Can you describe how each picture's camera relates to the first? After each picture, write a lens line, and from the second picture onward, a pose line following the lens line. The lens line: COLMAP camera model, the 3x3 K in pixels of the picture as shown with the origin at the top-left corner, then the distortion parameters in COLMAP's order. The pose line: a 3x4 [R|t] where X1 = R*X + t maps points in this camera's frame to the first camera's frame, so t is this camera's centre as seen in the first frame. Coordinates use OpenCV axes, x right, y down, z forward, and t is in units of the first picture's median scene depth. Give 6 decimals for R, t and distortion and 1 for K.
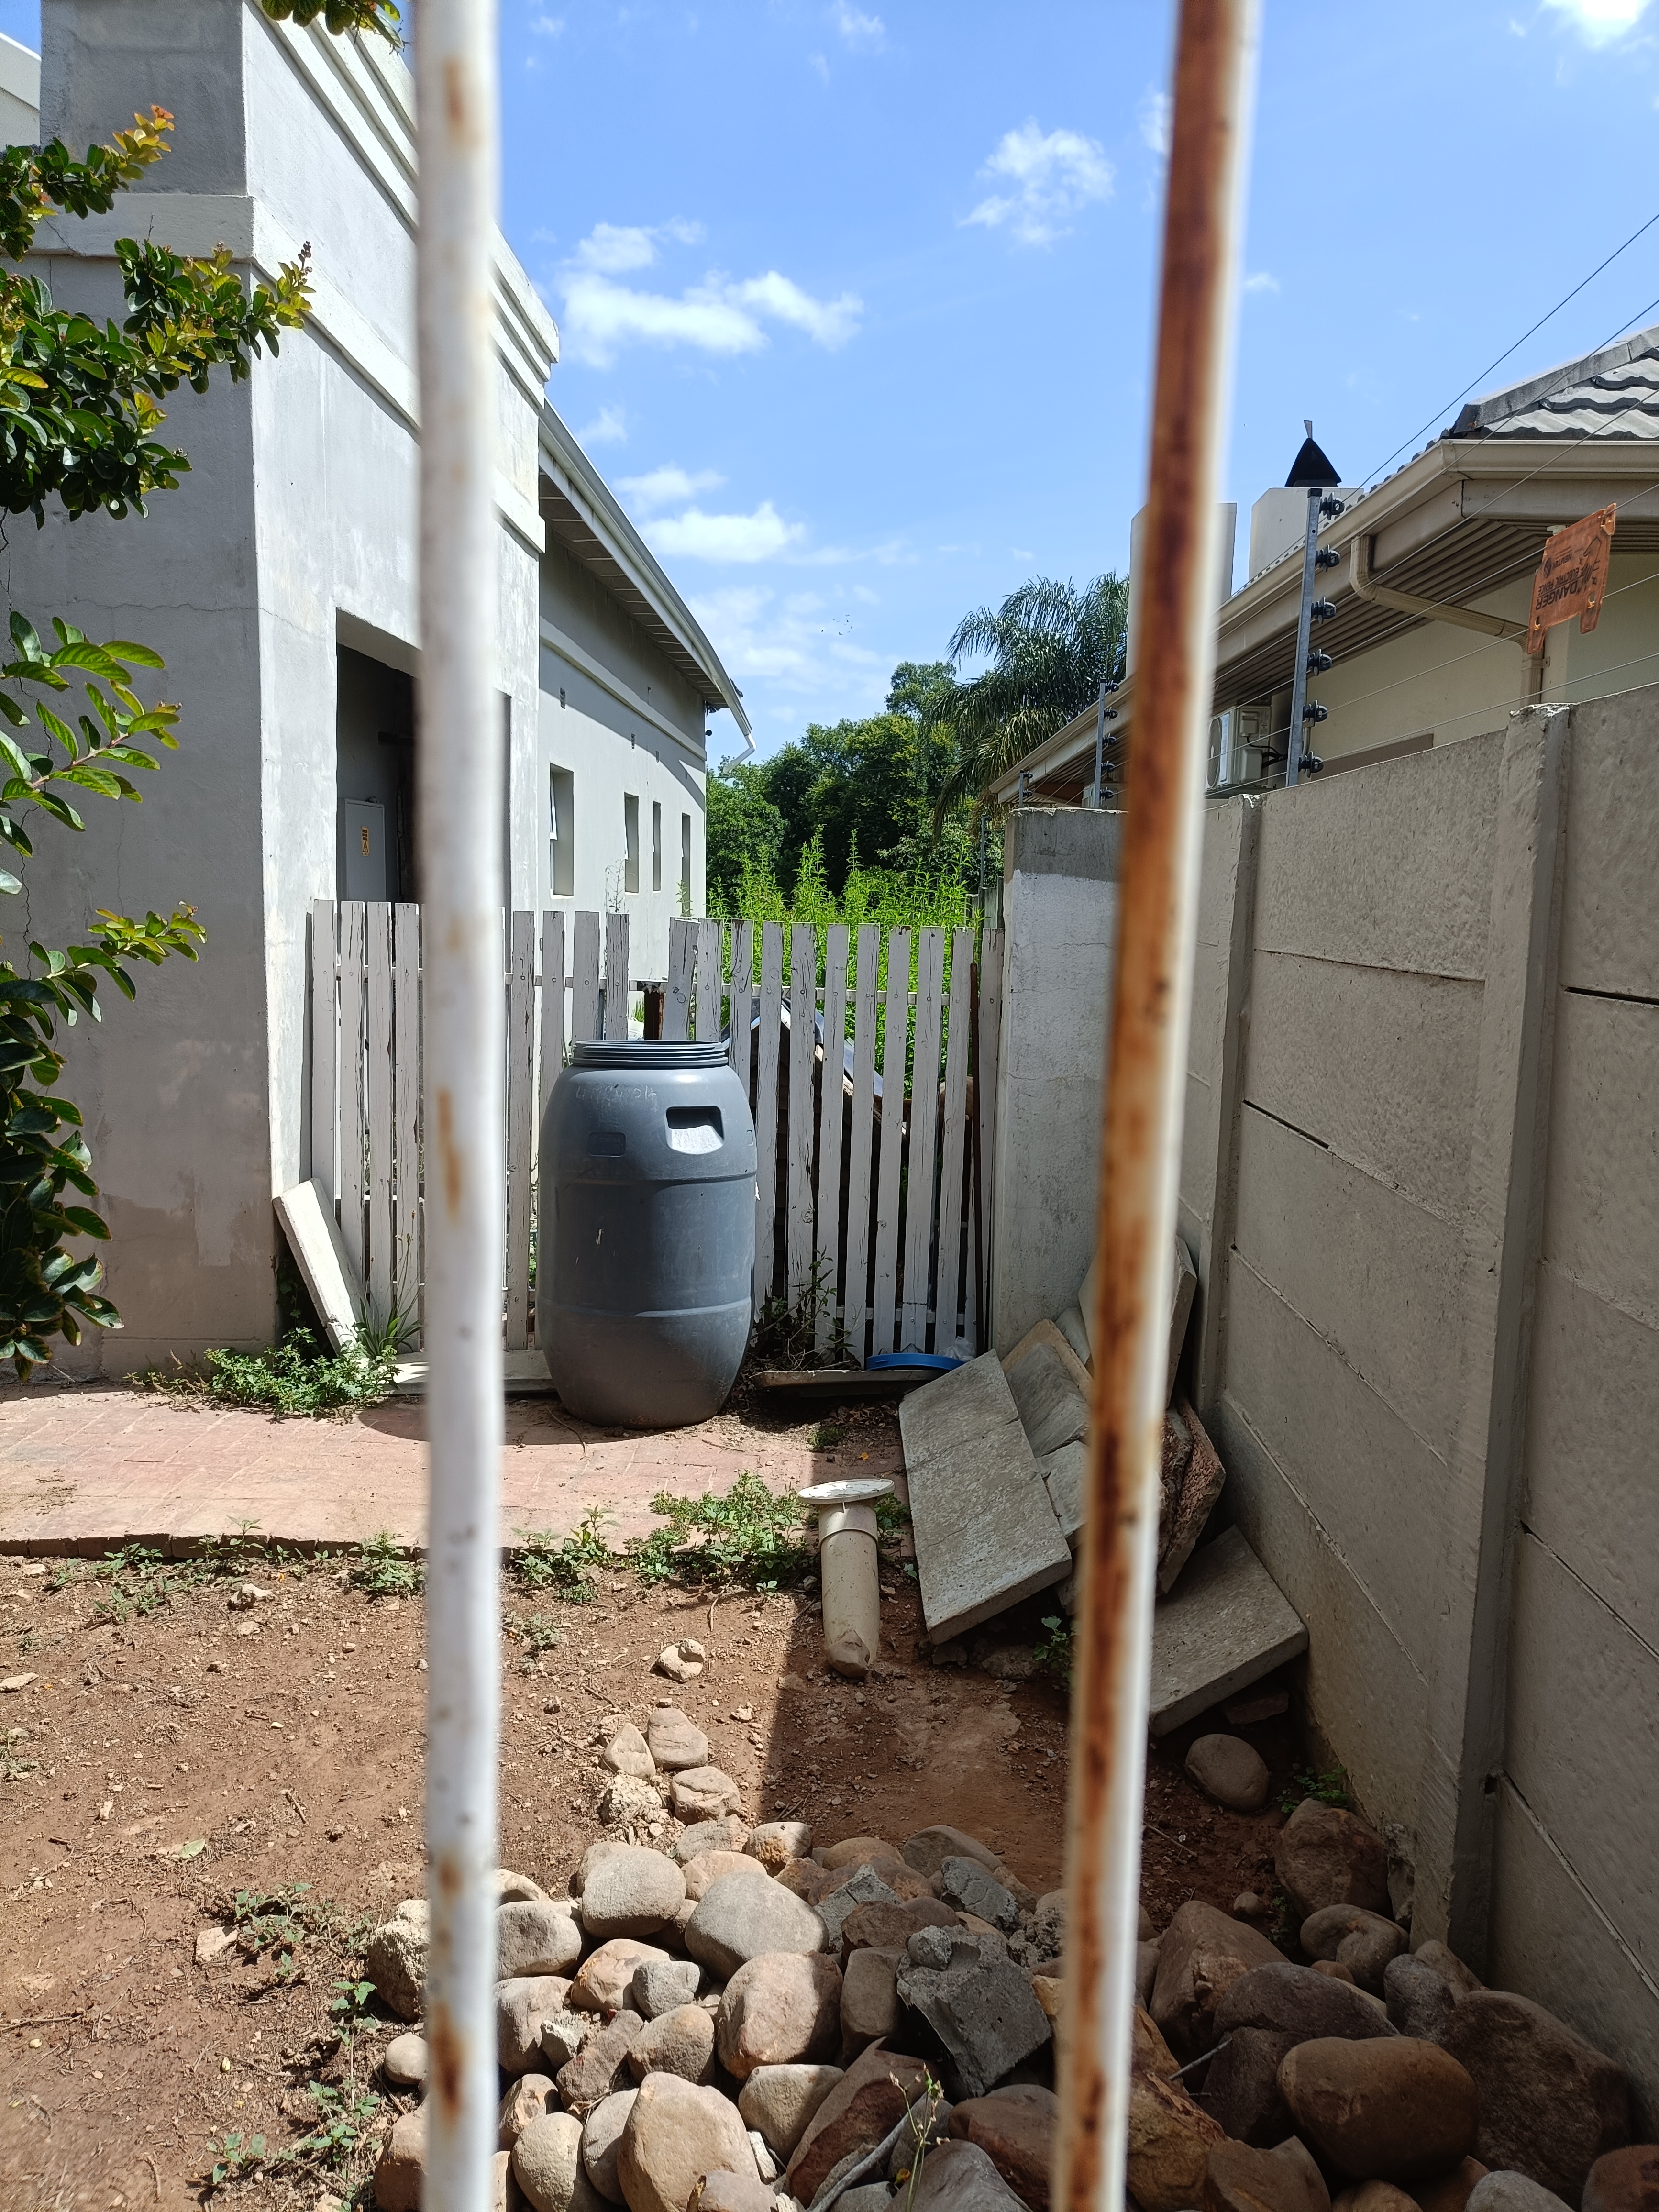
lens RADIAL K [[1593.0, 0, 830.7], [0, 1593.0, 1102.0], [0, 0, 1]] dist [0.034845, -0.024922]
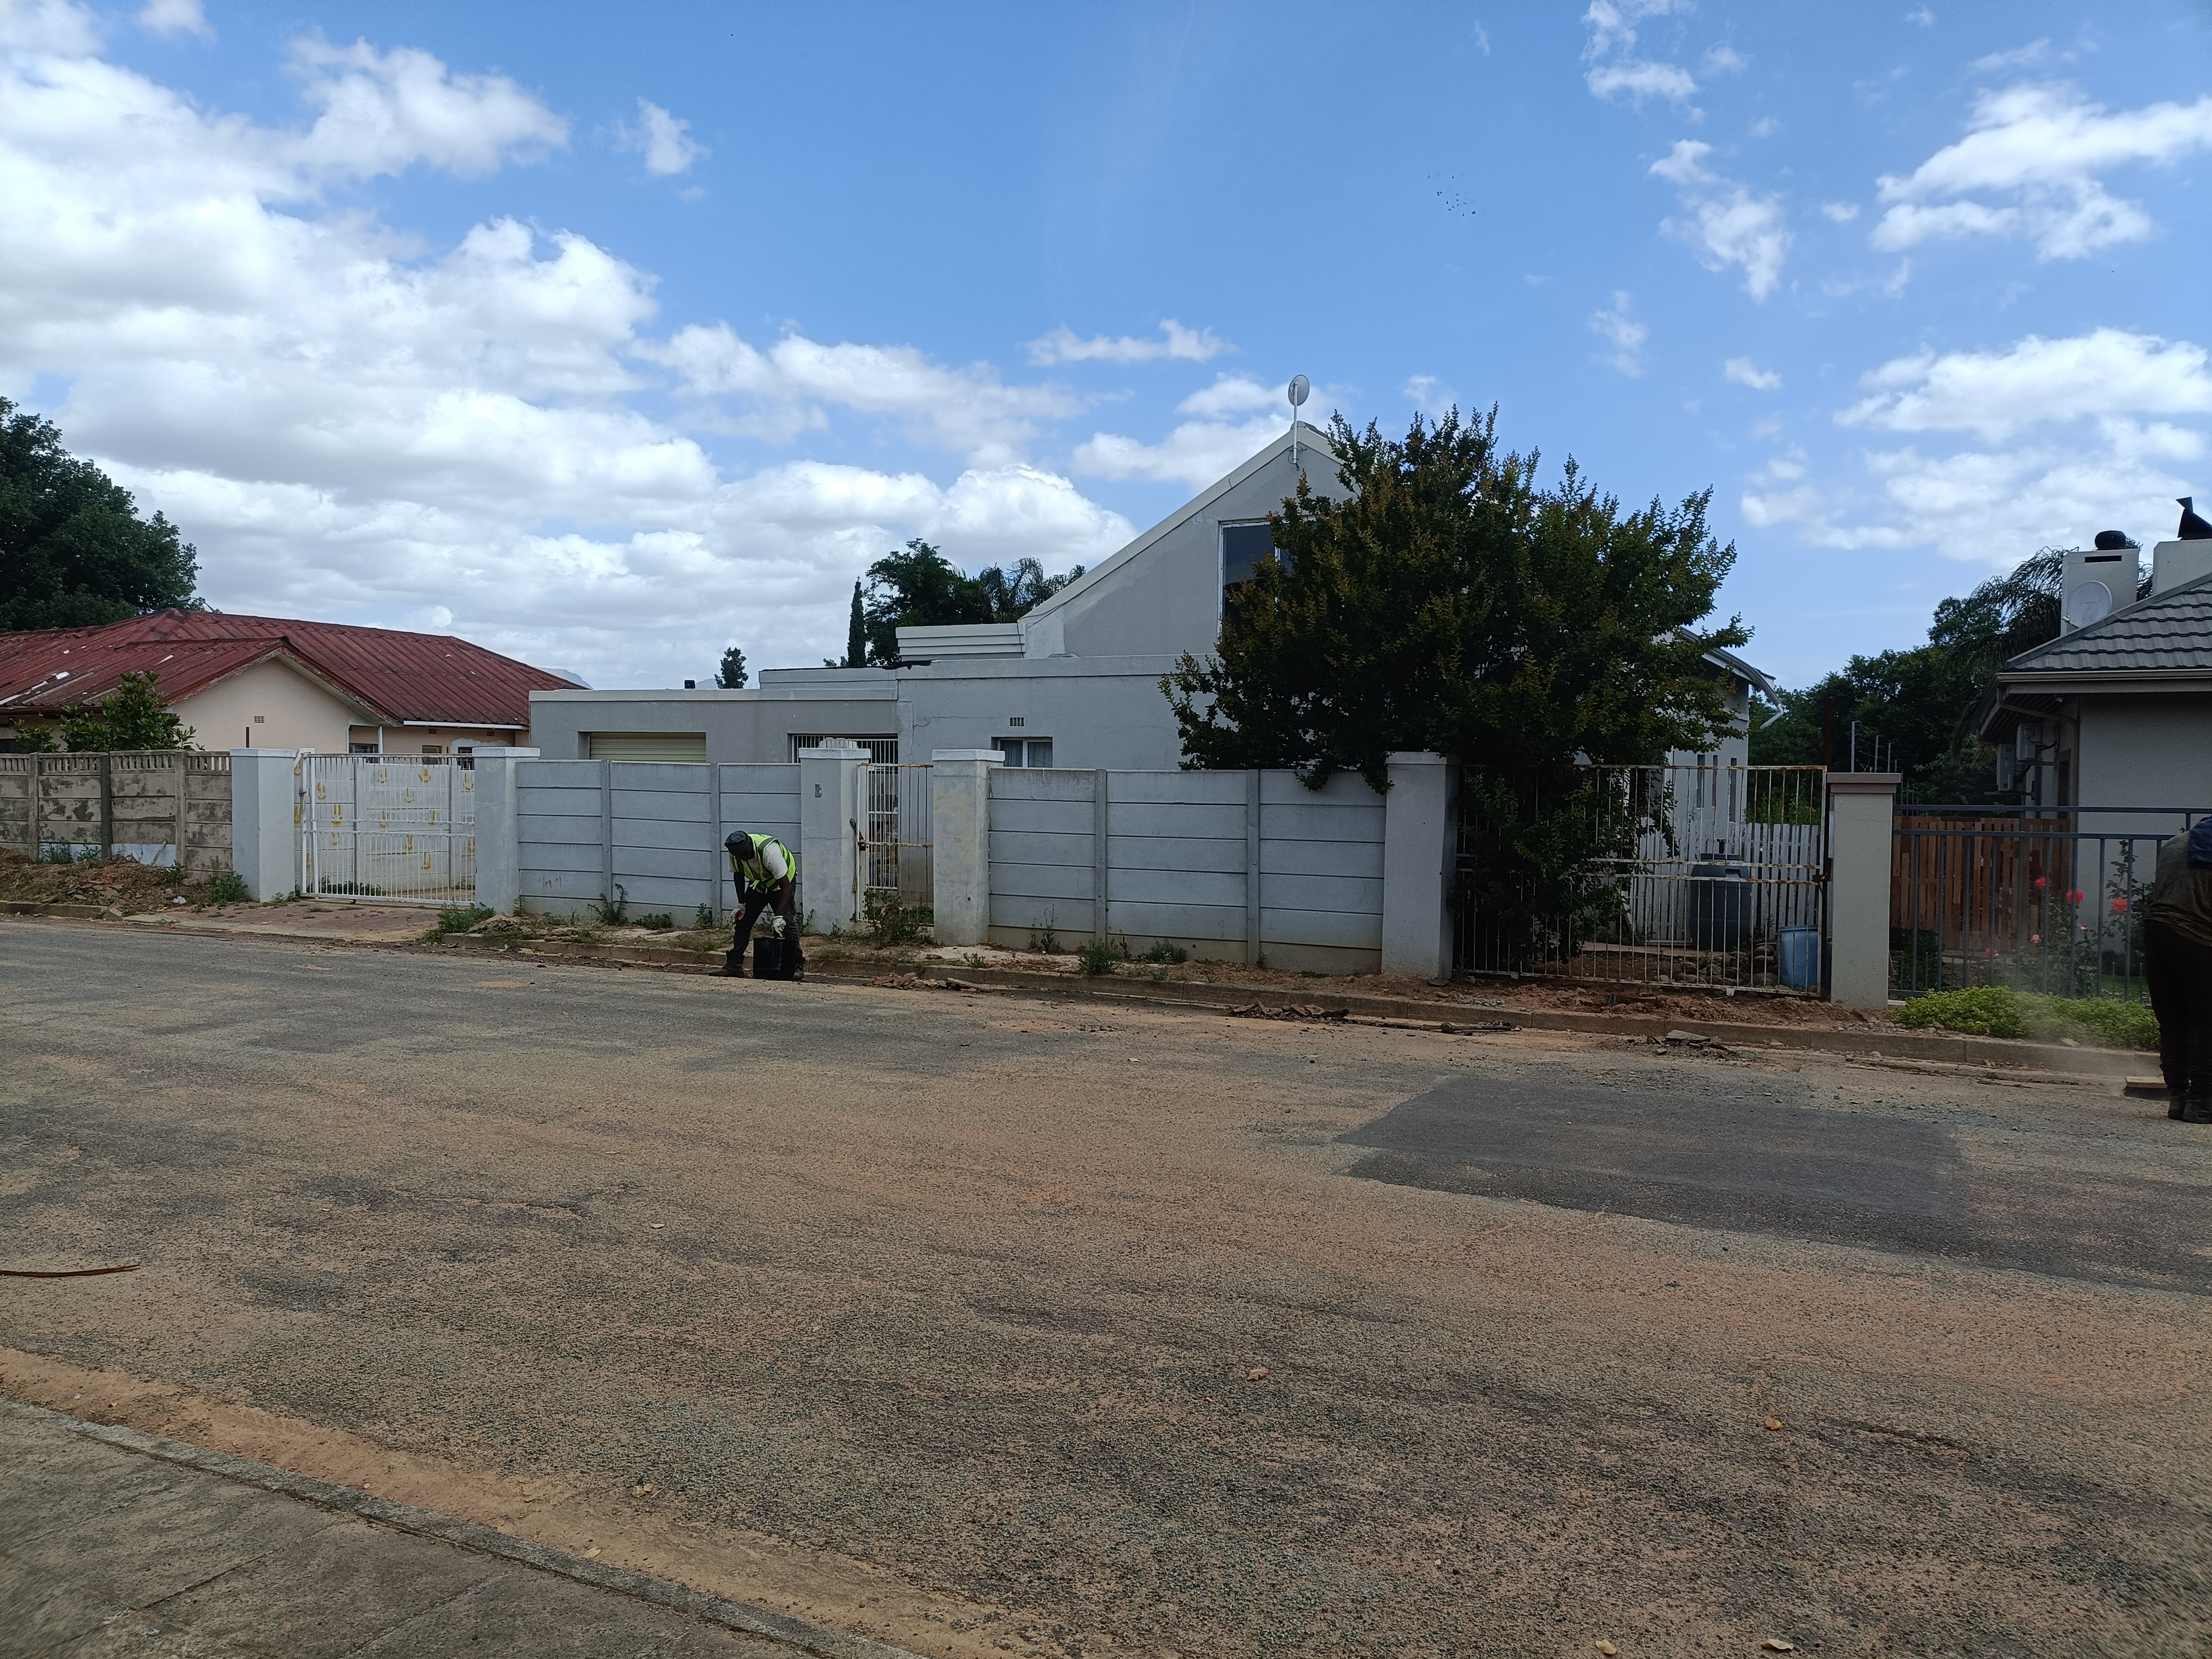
lens RADIAL K [[1593.0, 0, 1107.9], [0, 1593.0, 831.7], [0, 0, 1]] dist [0.034845, -0.024922]
pose [[0.894717, 0.012562, -0.446457, 0.024059], [-0.060119, 0.993895, -0.092516, 0.028844], [0.442569, 0.109617, 0.890010, -0.253858]]
